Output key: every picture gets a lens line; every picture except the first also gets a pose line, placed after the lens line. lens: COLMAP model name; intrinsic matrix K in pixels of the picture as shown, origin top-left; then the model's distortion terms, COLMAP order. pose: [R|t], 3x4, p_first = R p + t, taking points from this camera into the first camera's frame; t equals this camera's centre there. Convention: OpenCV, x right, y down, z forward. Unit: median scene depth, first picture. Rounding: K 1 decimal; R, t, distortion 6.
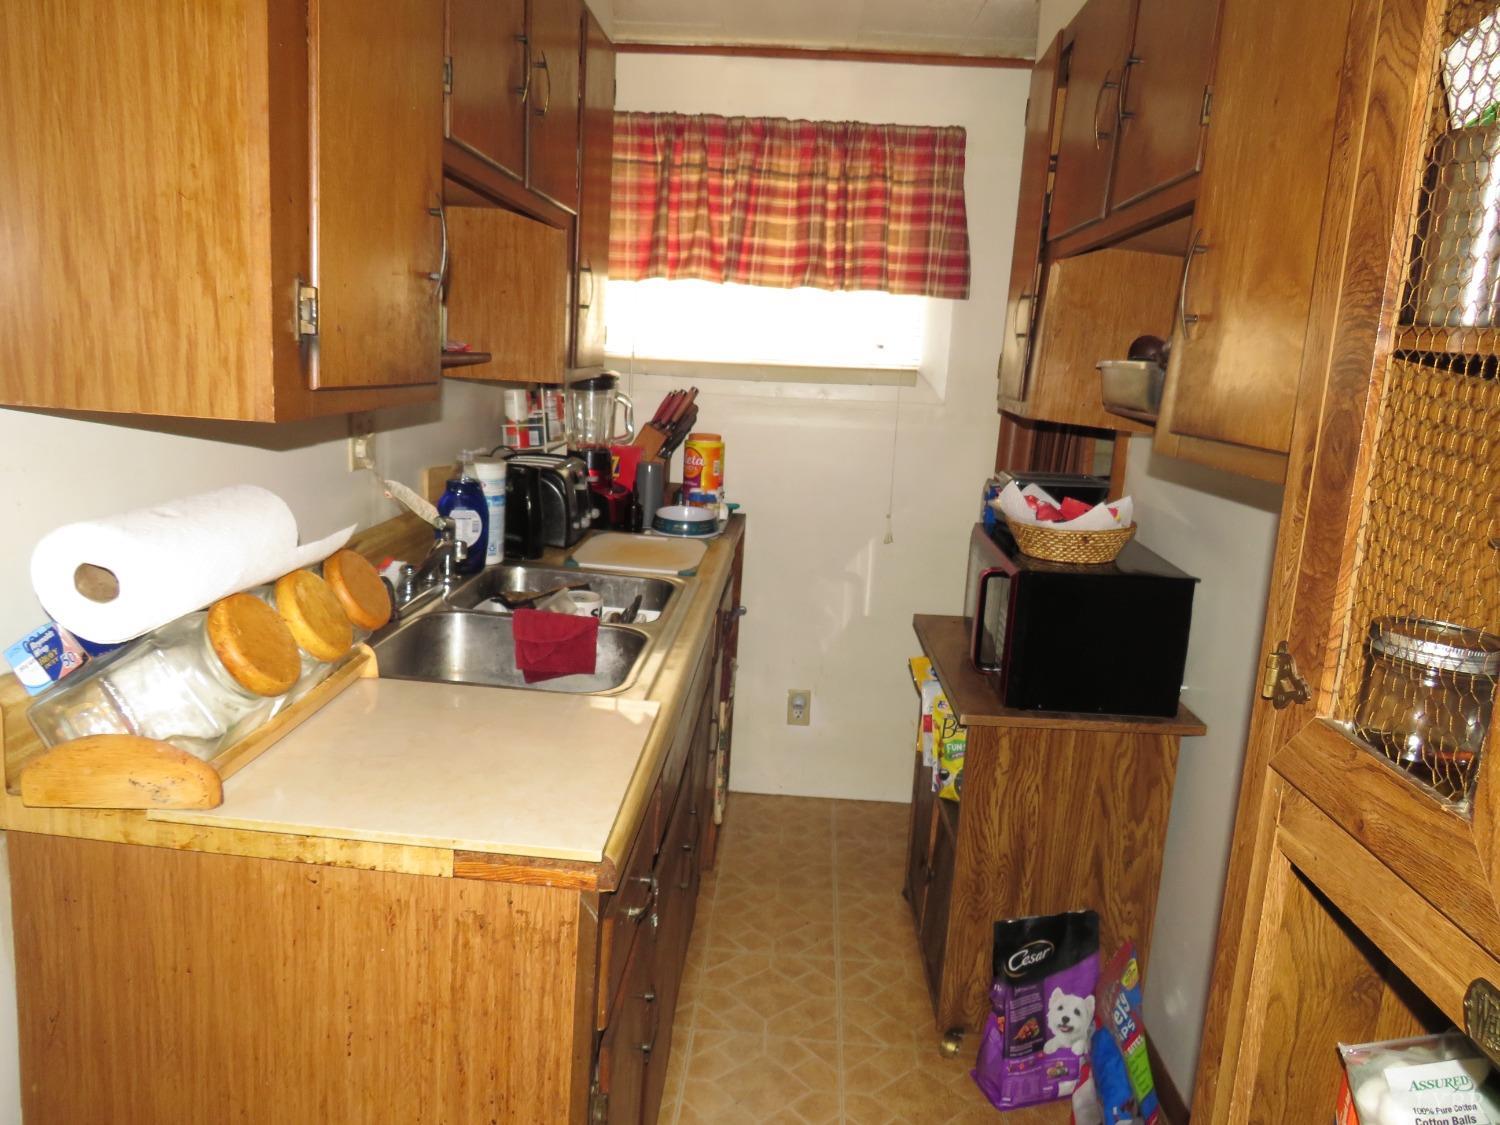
lens RADIAL K [[1065.2, 0, 741.3], [0, 1065.2, 560.4], [0, 0, 1]] dist [-0.045011, 0.035901]
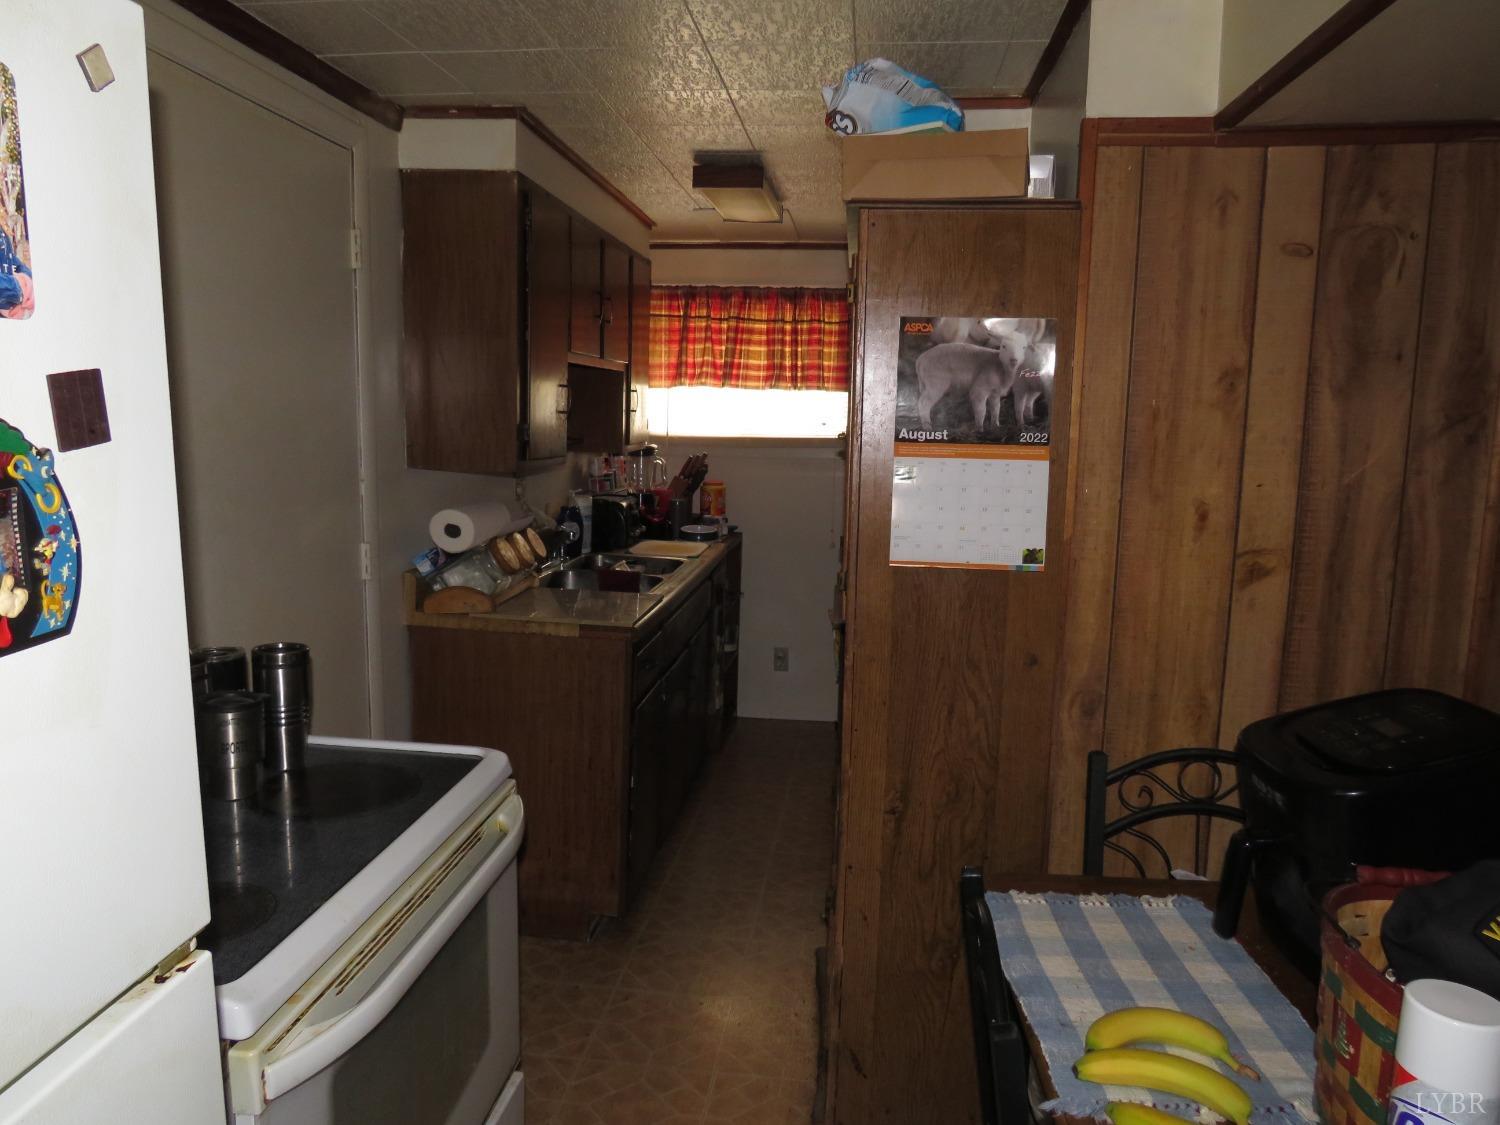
lens RADIAL K [[1065.2, 0, 754.4], [0, 1065.2, 564.1], [0, 0, 1]] dist [-0.045011, 0.035901]
pose [[0.998281, -0.020083, -0.055066, 0.116288], [0.017218, 0.998498, -0.052016, 0.091696], [0.056028, 0.050979, 0.997127, -0.599477]]
